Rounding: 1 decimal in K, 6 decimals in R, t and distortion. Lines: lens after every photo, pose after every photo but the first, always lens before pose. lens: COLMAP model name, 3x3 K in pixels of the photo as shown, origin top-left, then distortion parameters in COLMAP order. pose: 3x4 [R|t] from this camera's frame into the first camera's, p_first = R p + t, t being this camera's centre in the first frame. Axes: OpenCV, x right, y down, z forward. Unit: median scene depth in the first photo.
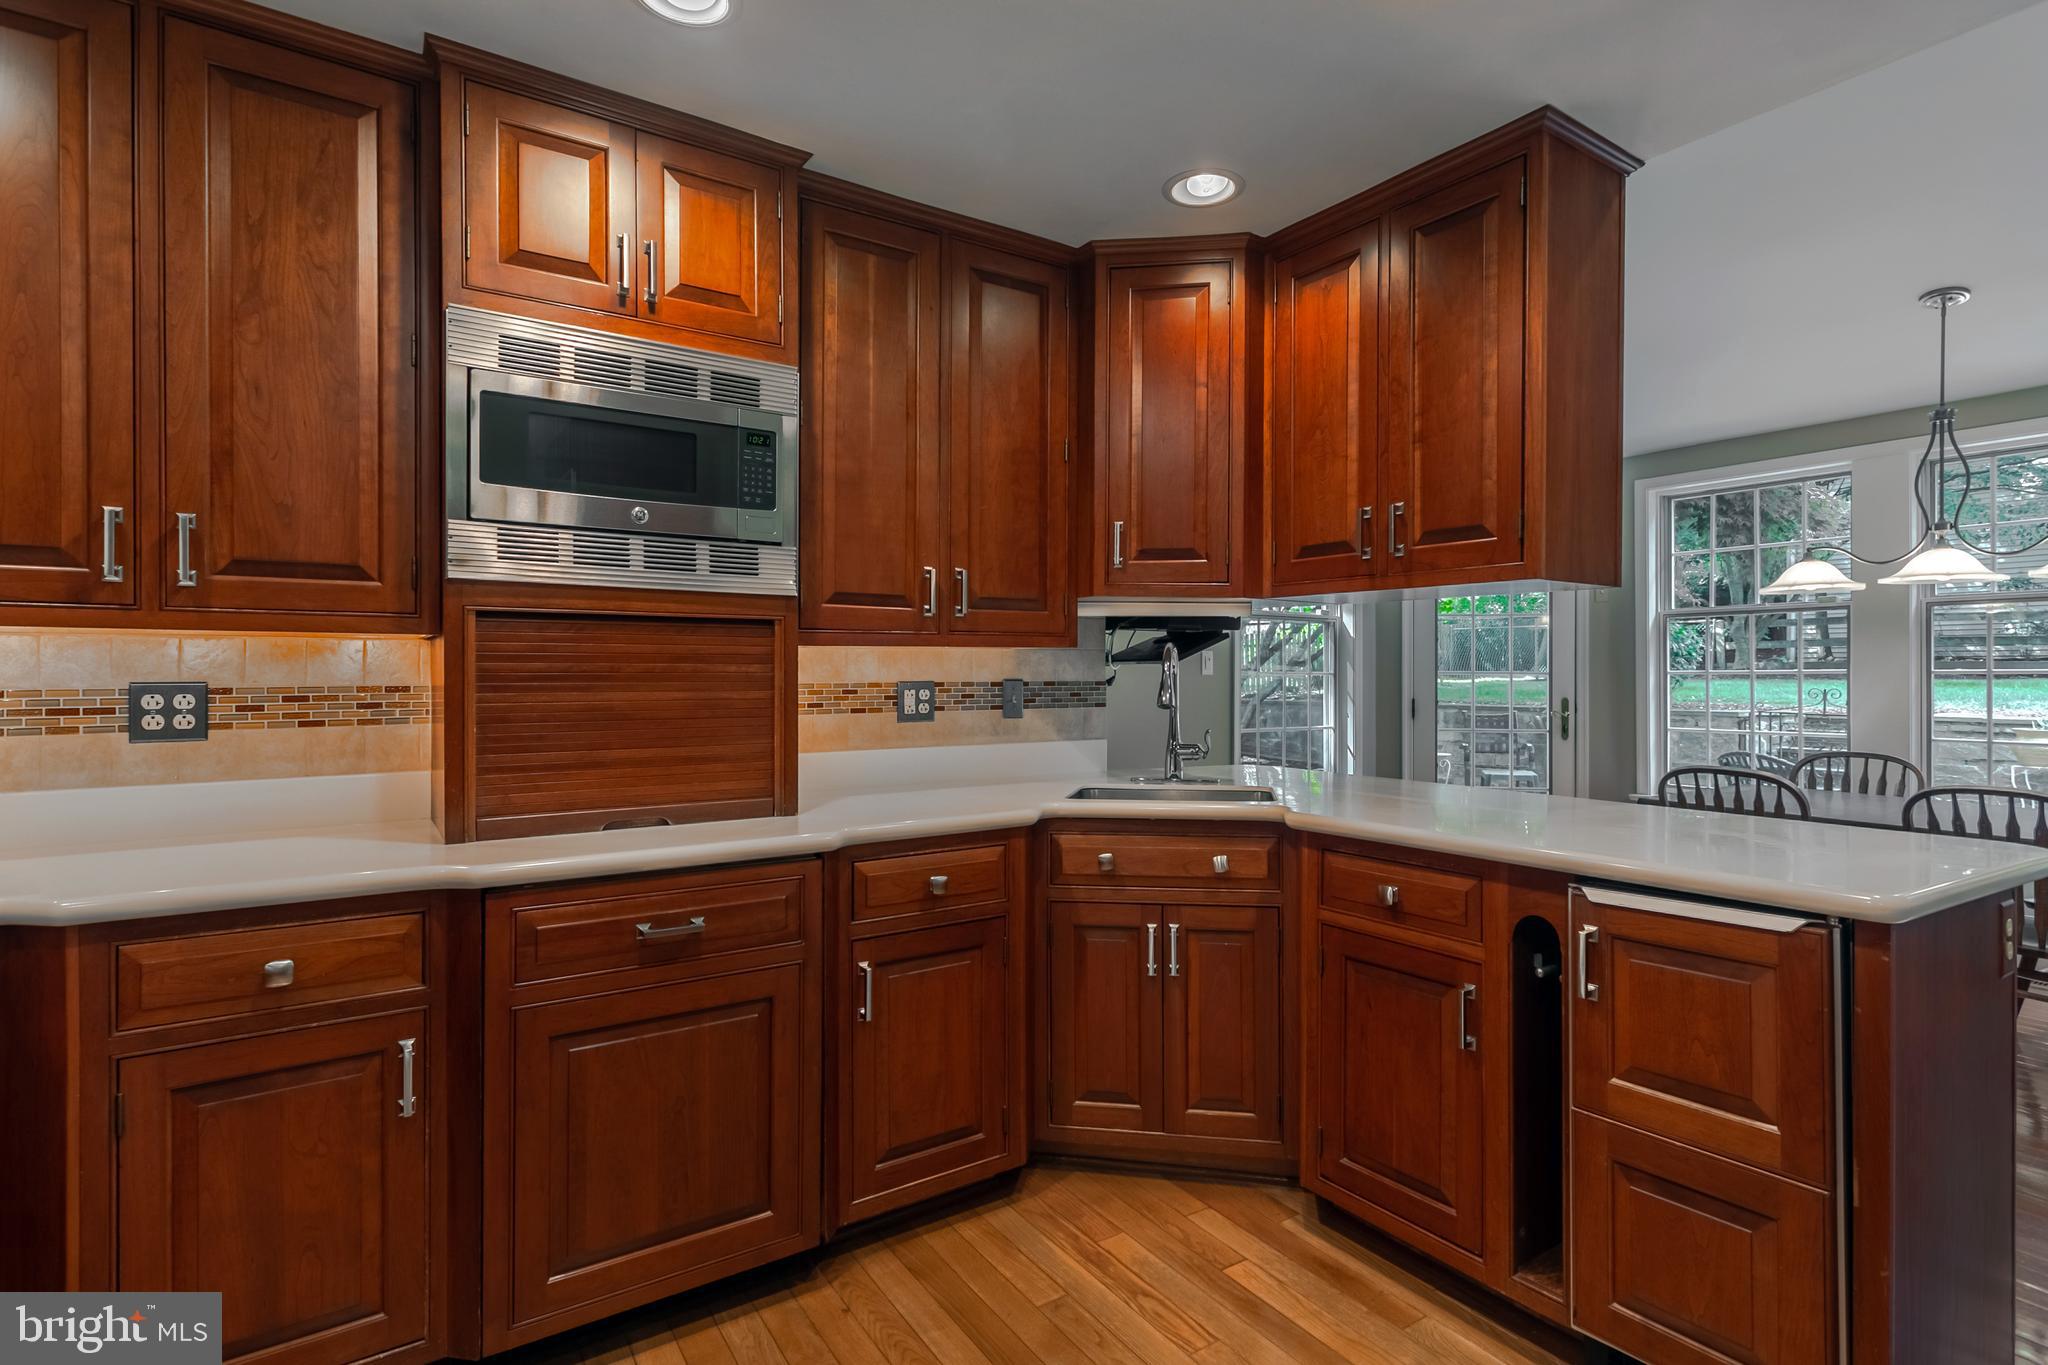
lens RADIAL K [[995.0, 0, 1037.9], [0, 995.0, 670.5], [0, 0, 1]] dist [0.000477, 0.000830]
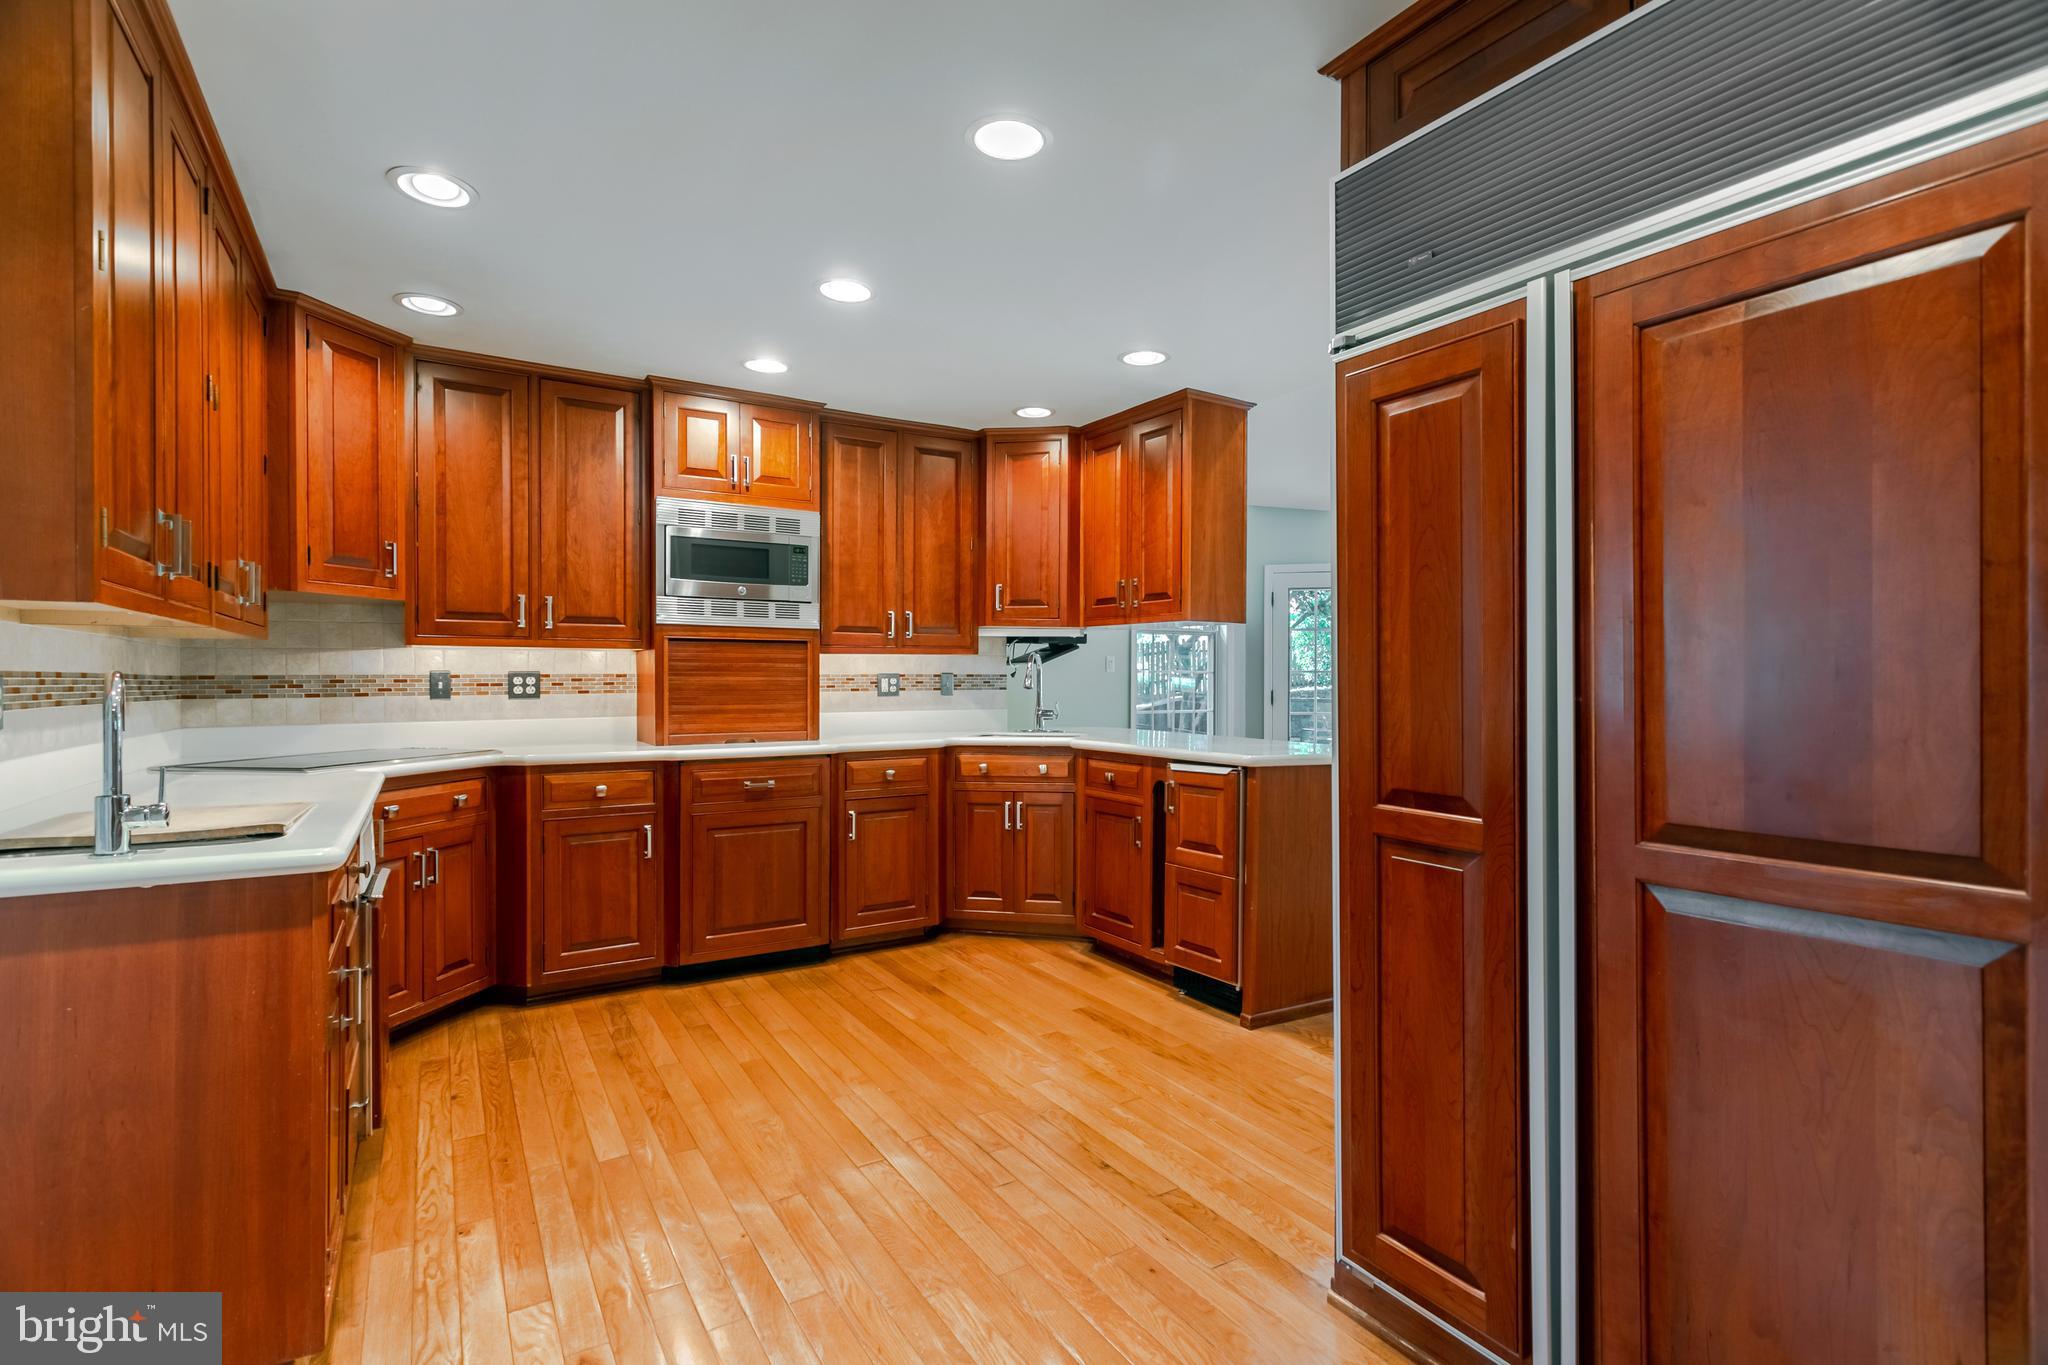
lens RADIAL K [[975.0, 0, 1060.6], [0, 975.0, 676.4], [0, 0, 1]] dist [-0.001426, 0.000025]
pose [[0.999936, 0.000247, -0.011275, 0.259327], [-0.000218, 0.999997, 0.002609, 0.014202], [0.011276, -0.002606, 0.999933, -0.928522]]
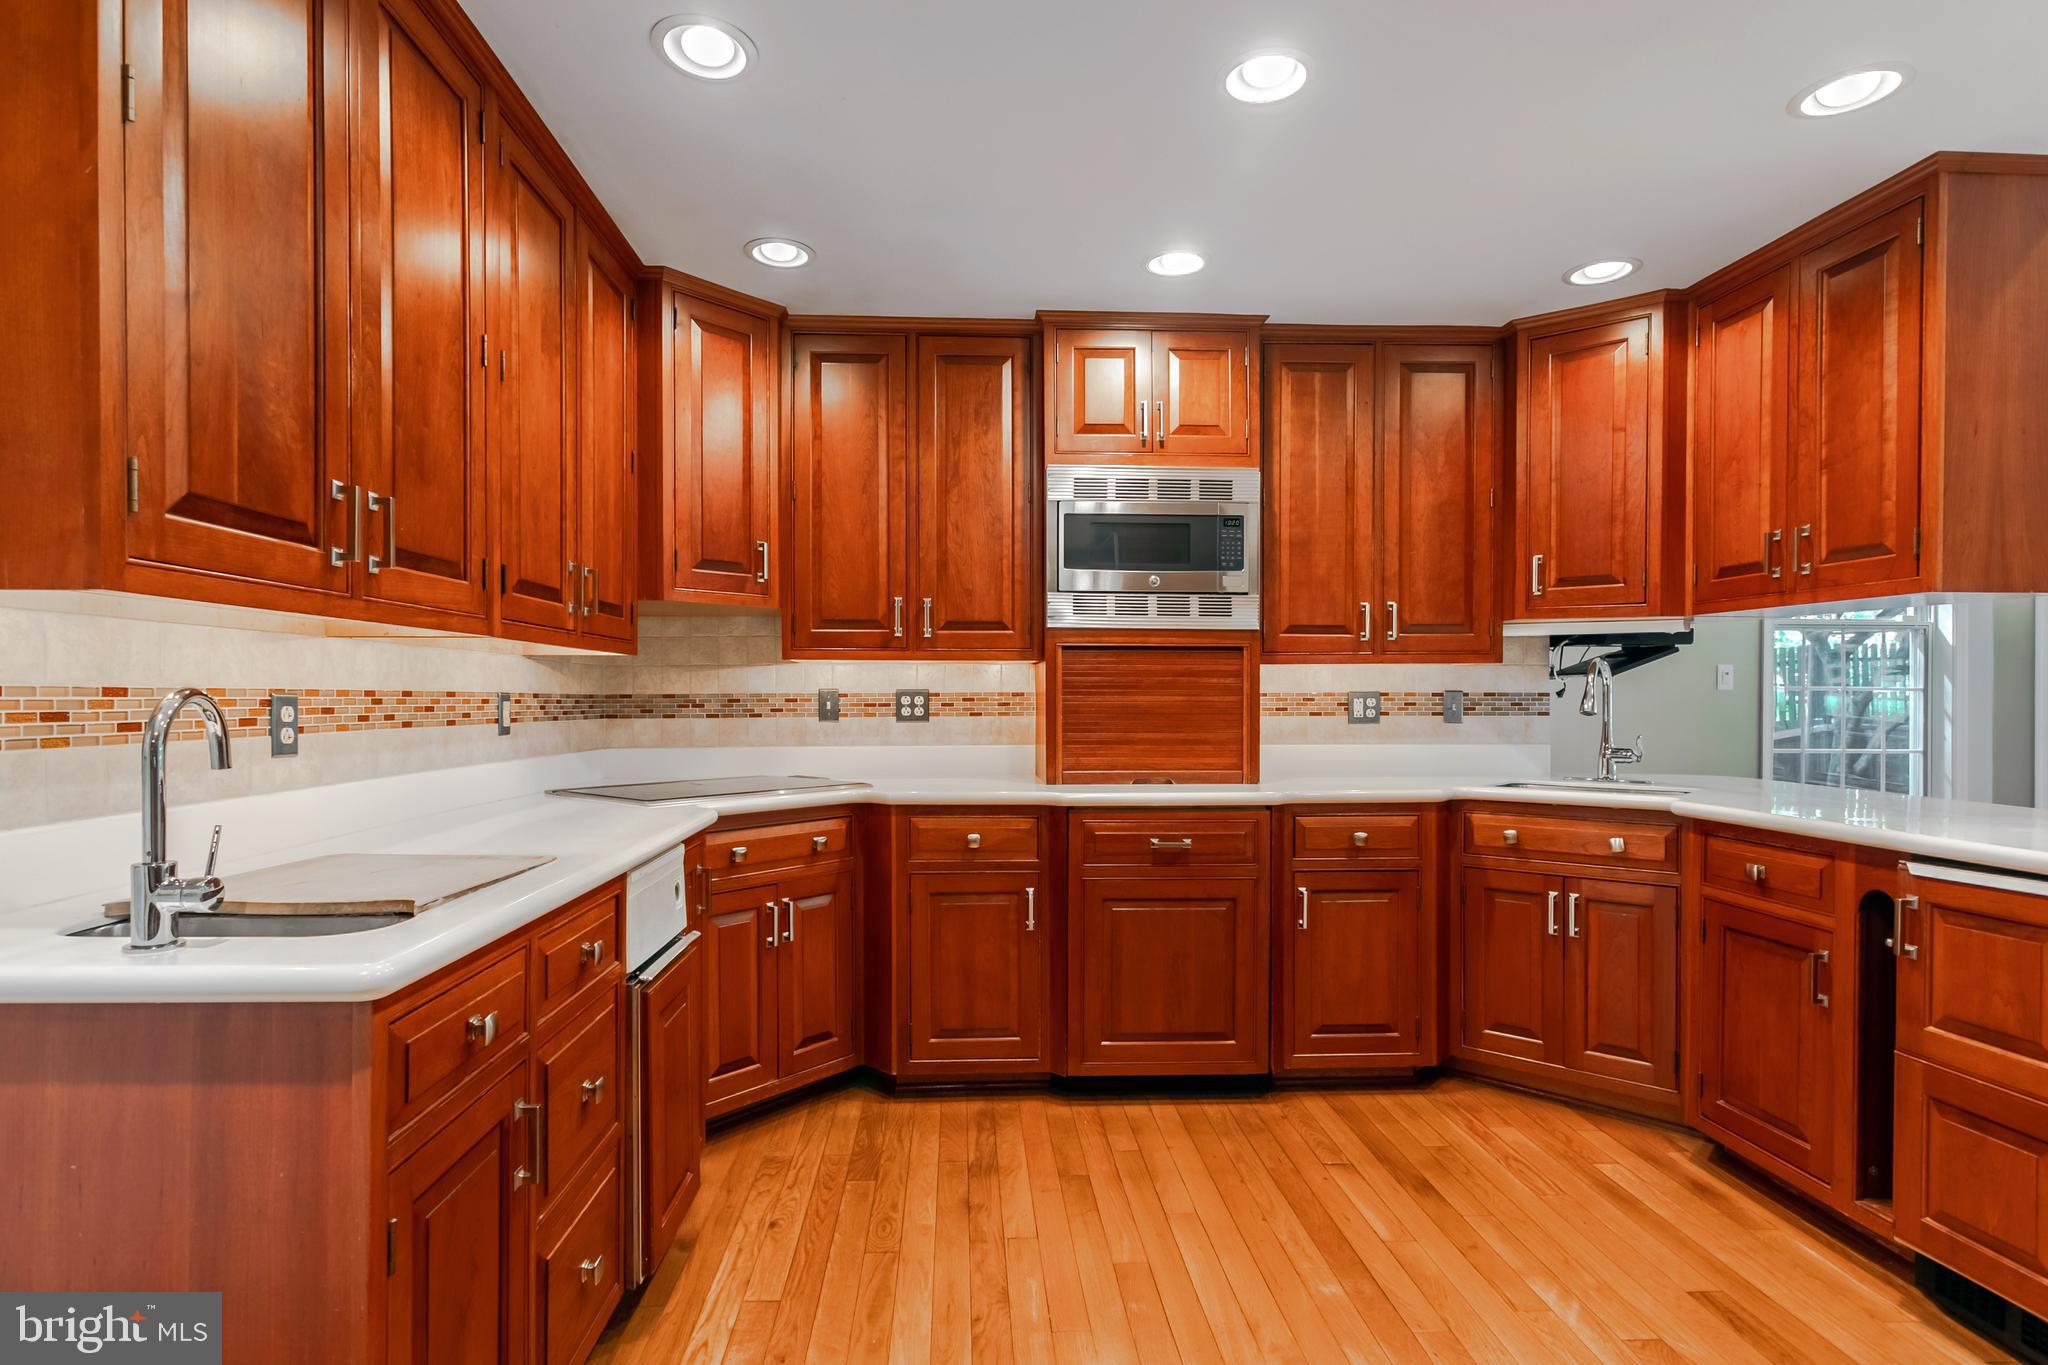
lens RADIAL K [[1033.9, 0, 1009.7], [0, 1033.9, 697.0], [0, 0, 1]] dist [0.000748, 0.001725]
pose [[0.856529, 0.001503, -0.516096, 0.217009], [0.000661, 0.999992, 0.004008, 0.015437], [0.516098, -0.003774, 0.856521, -0.451020]]
